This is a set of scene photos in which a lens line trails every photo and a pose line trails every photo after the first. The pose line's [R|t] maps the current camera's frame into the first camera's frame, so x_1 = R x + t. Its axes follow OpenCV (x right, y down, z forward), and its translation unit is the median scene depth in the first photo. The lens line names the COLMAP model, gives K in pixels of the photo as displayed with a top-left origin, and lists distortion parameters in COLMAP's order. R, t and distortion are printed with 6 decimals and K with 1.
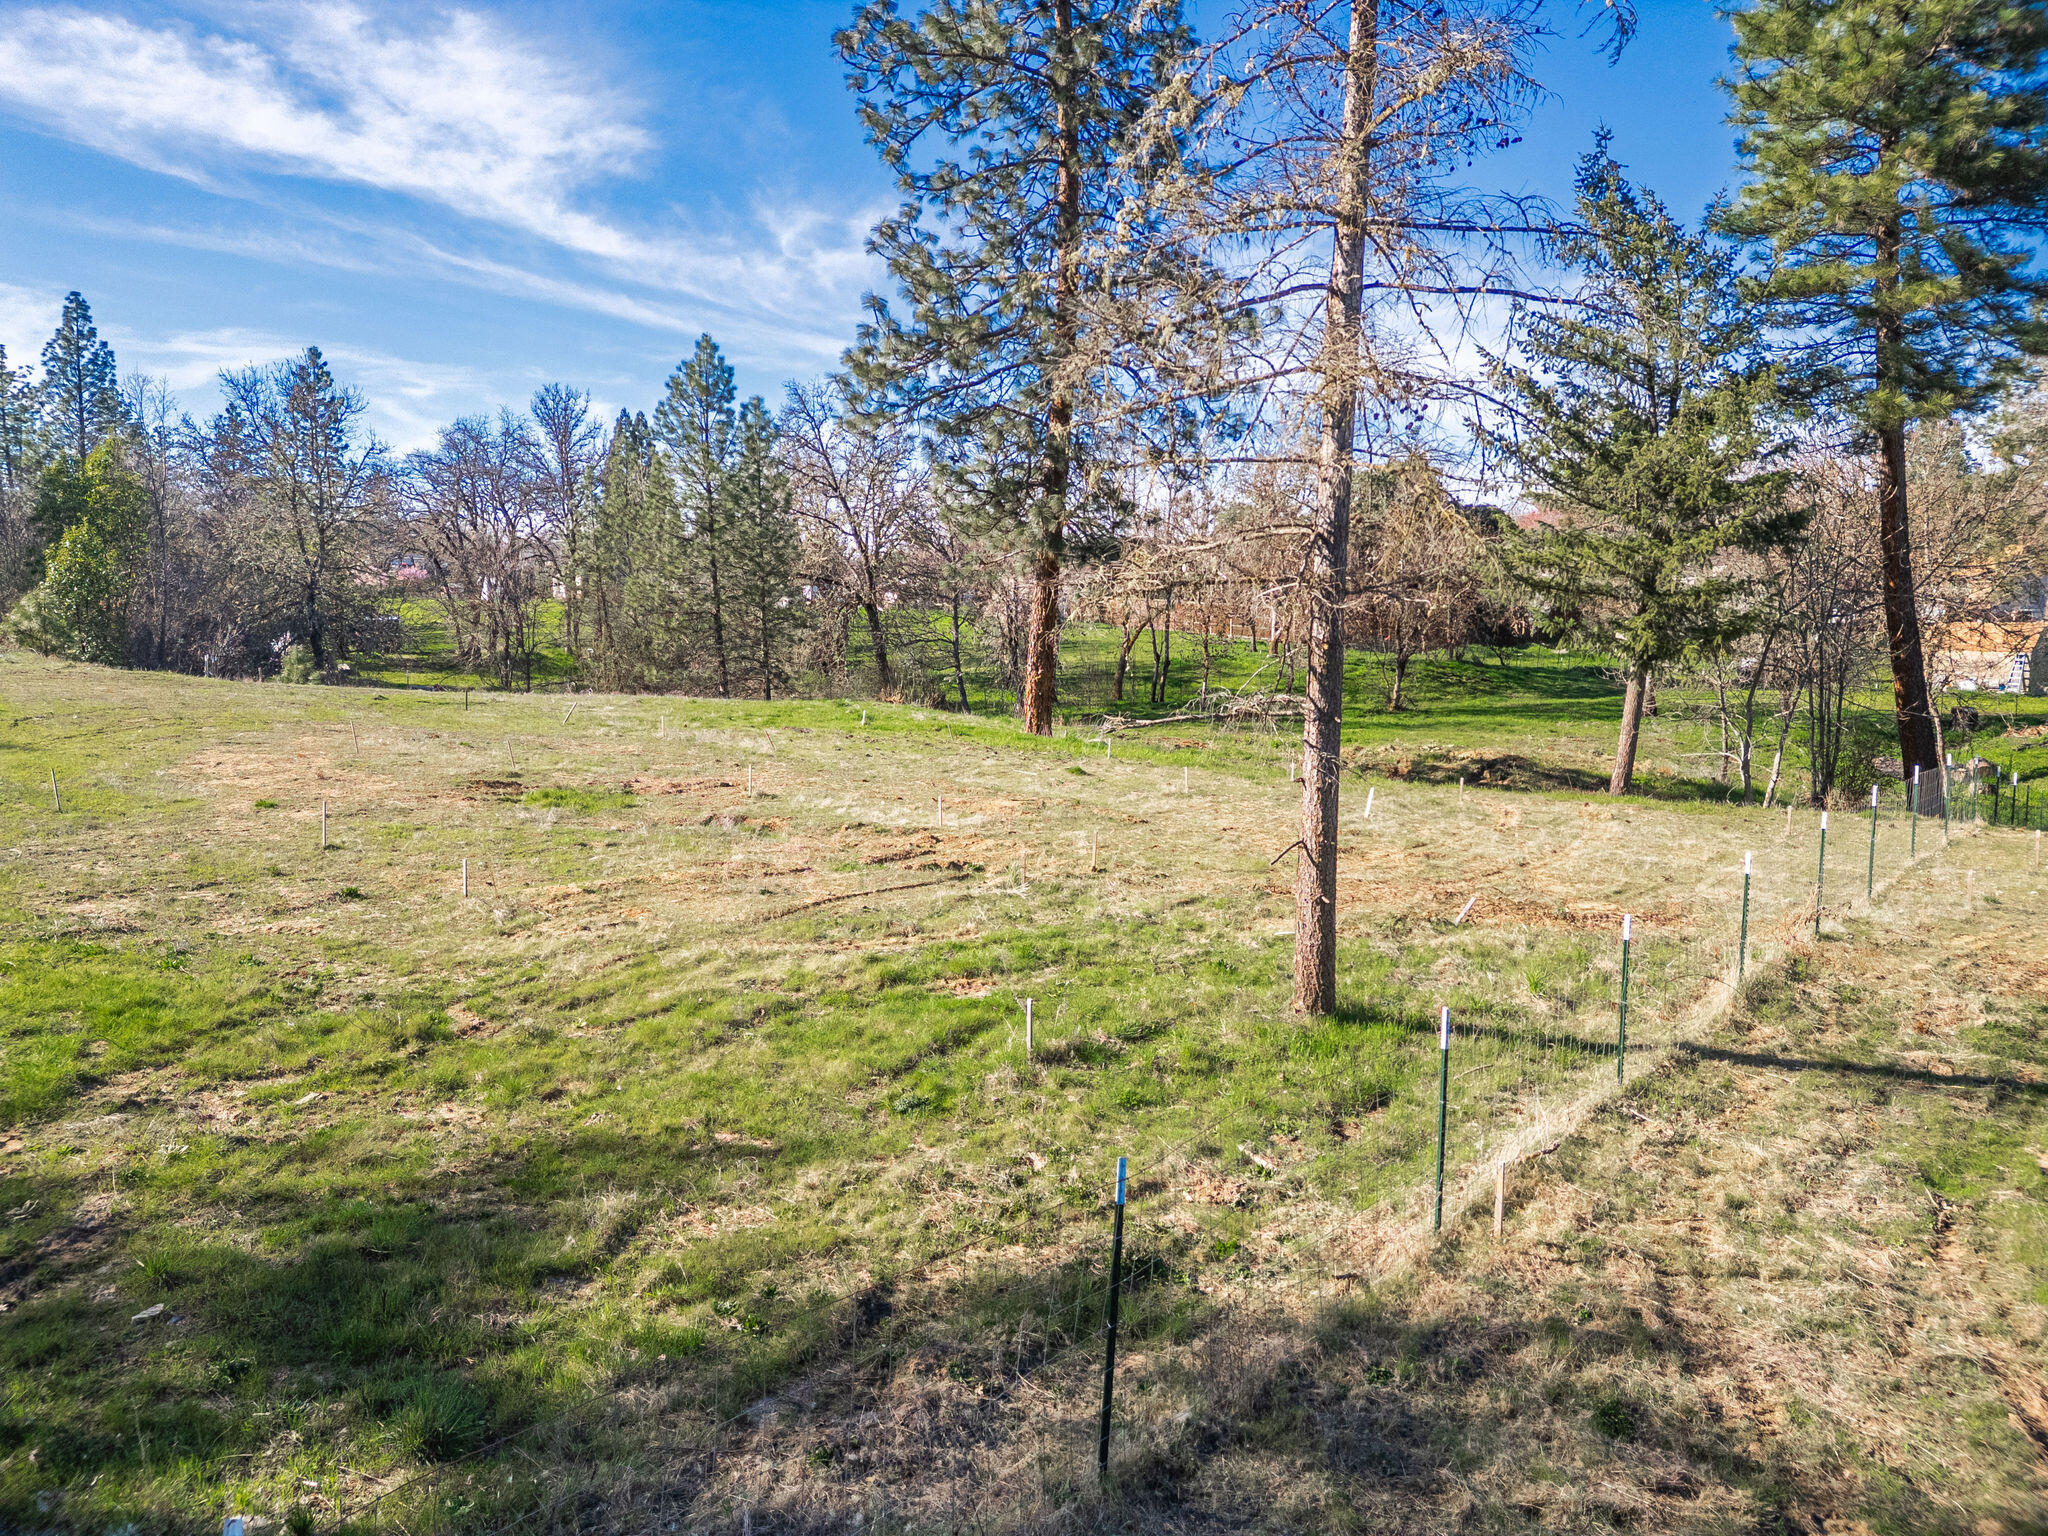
lens RADIAL K [[1423.6, 0, 1029.0], [0, 1423.6, 754.7], [0, 0, 1]] dist [0.064657, -0.056143]
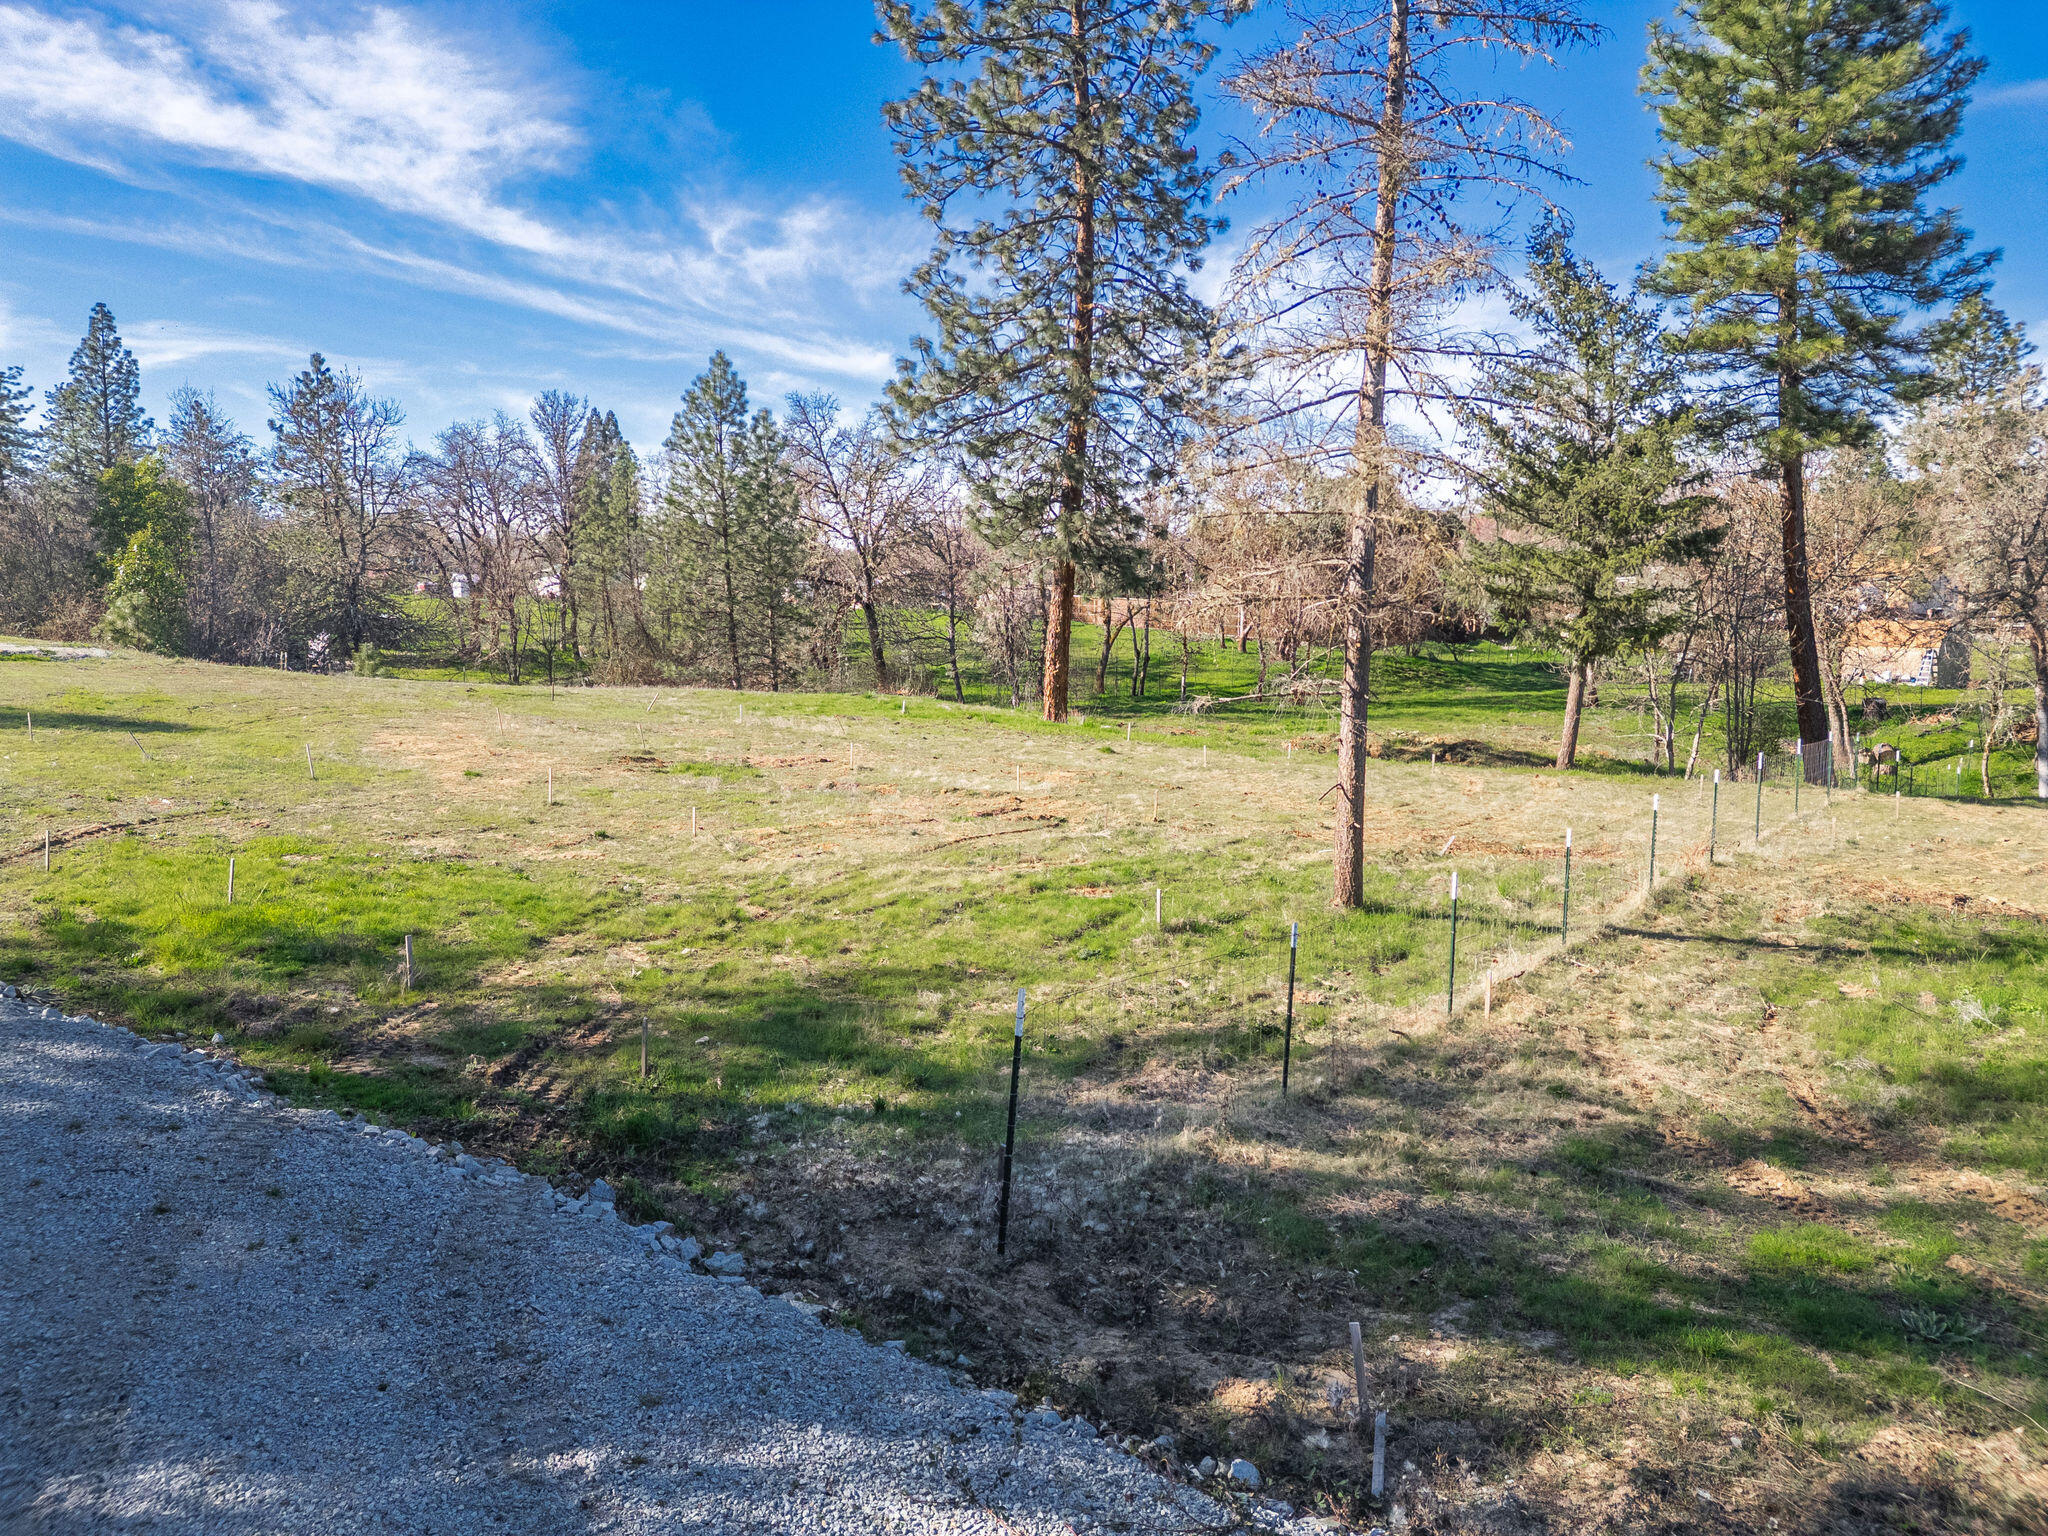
lens RADIAL K [[1423.6, 0, 1029.2], [0, 1423.6, 757.0], [0, 0, 1]] dist [0.064657, -0.056143]
pose [[0.999461, -0.003030, 0.032695, -0.094846], [0.002904, 0.999988, 0.003906, 0.016819], [-0.032706, -0.003809, 0.999458, -0.232403]]
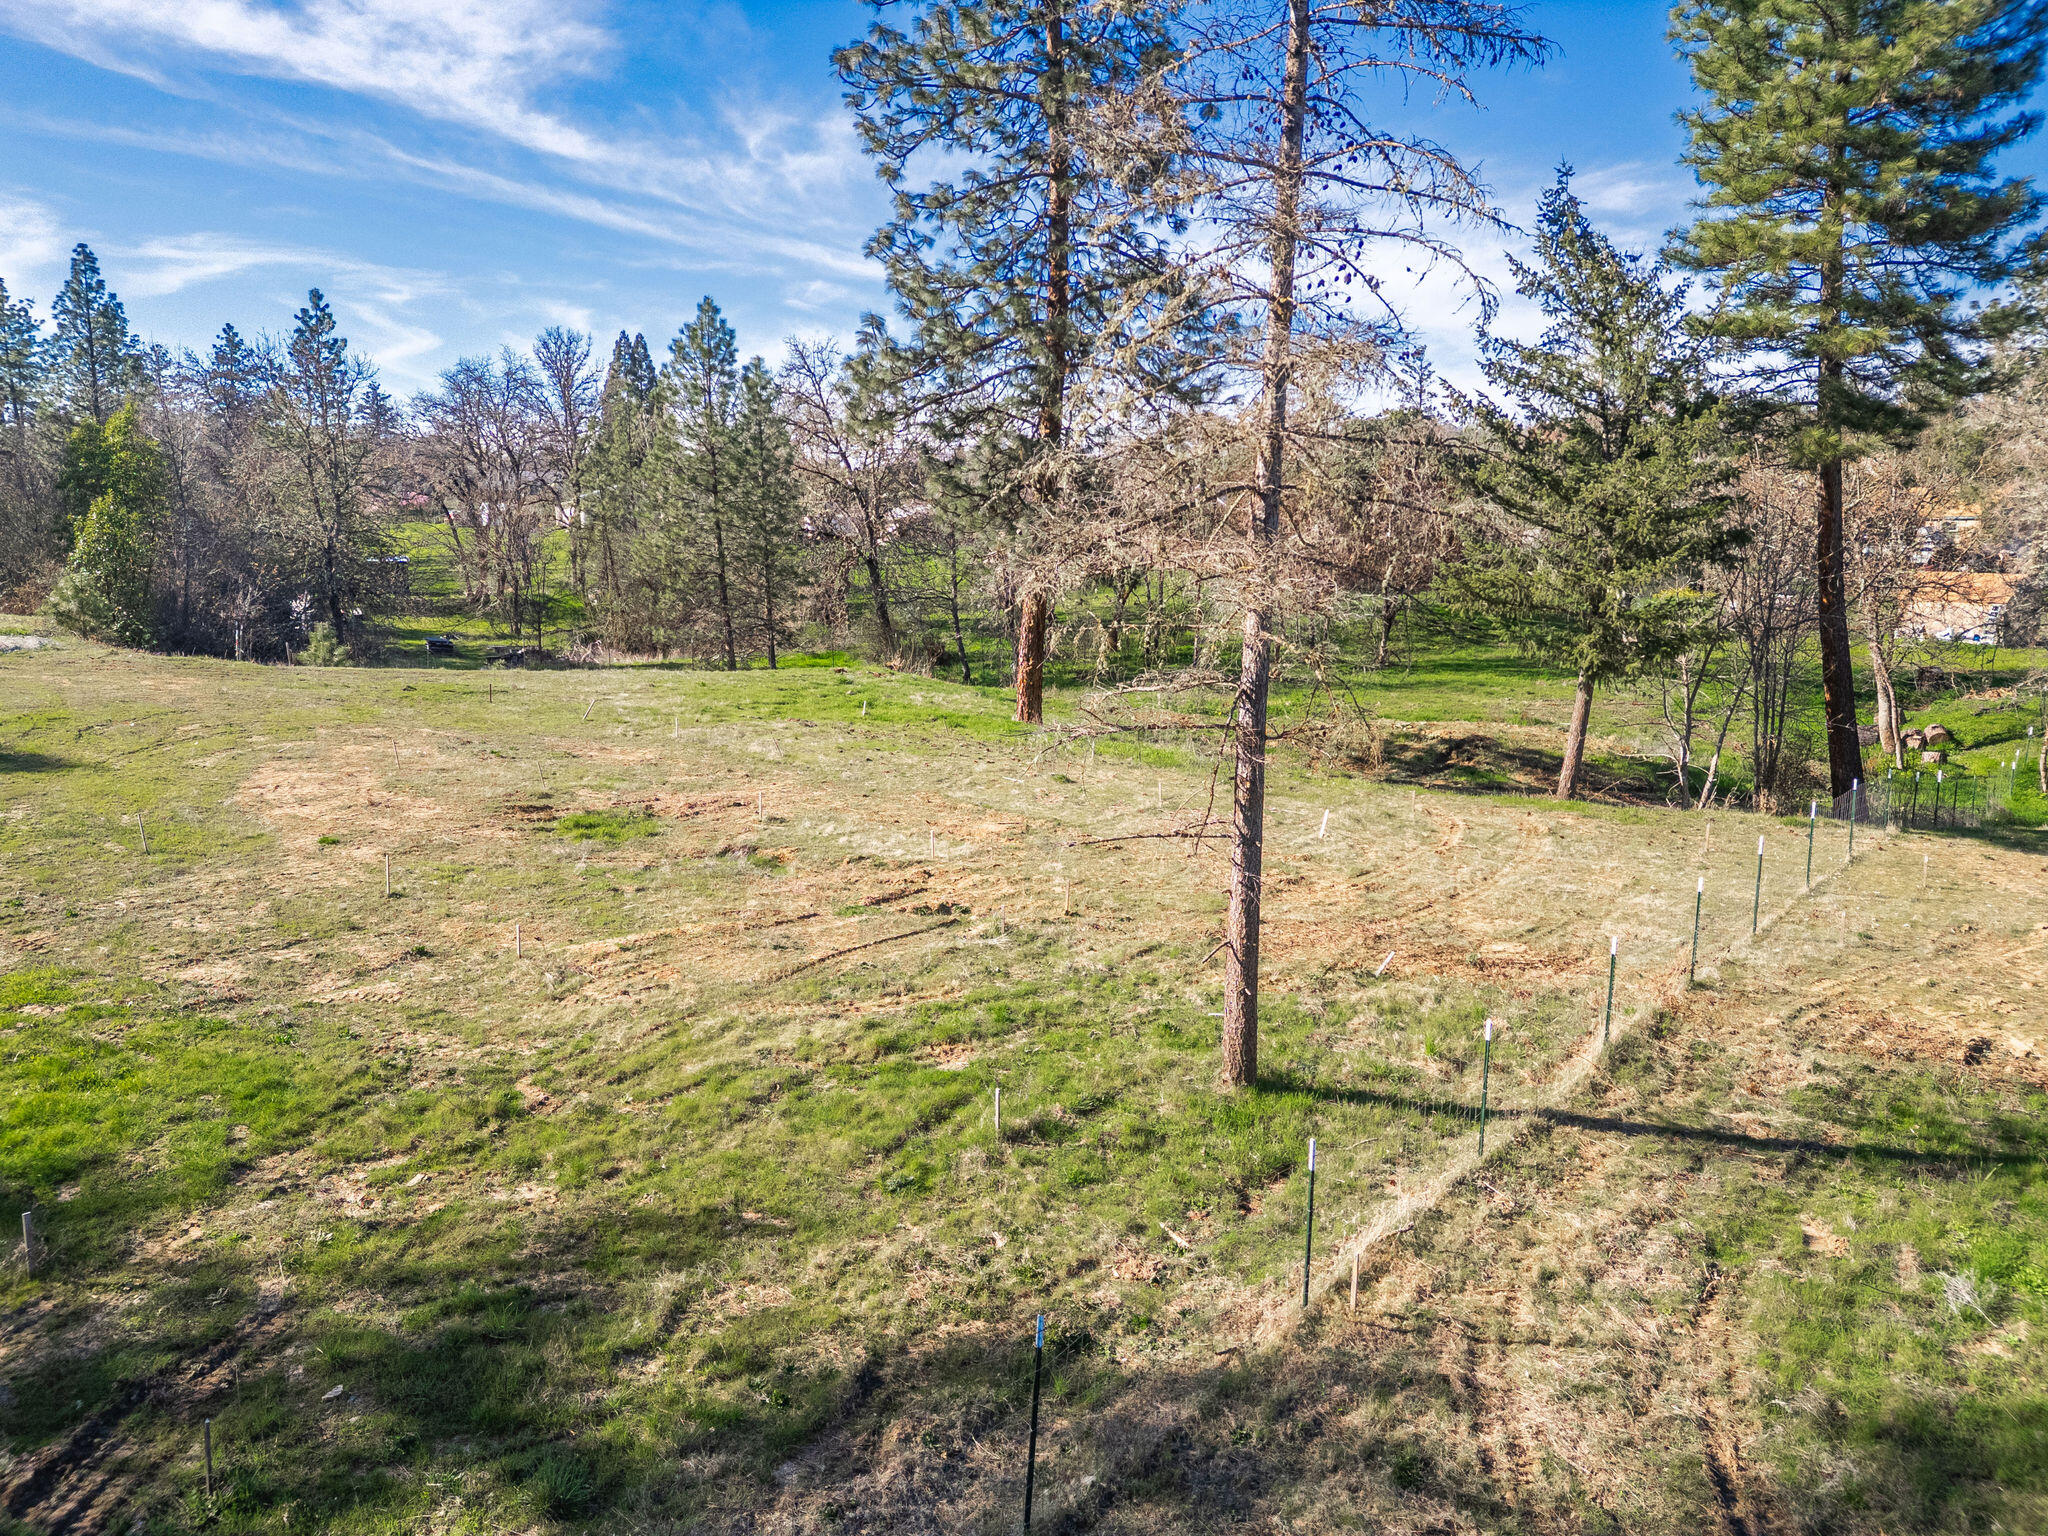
lens RADIAL K [[1423.6, 0, 1029.1], [0, 1423.6, 758.1], [0, 0, 1]] dist [0.064657, -0.056143]
pose [[0.999997, 0.001557, -0.002034, 0.015773], [-0.001423, 0.997929, 0.064312, -0.100919], [0.002130, -0.064309, 0.997928, -0.106788]]
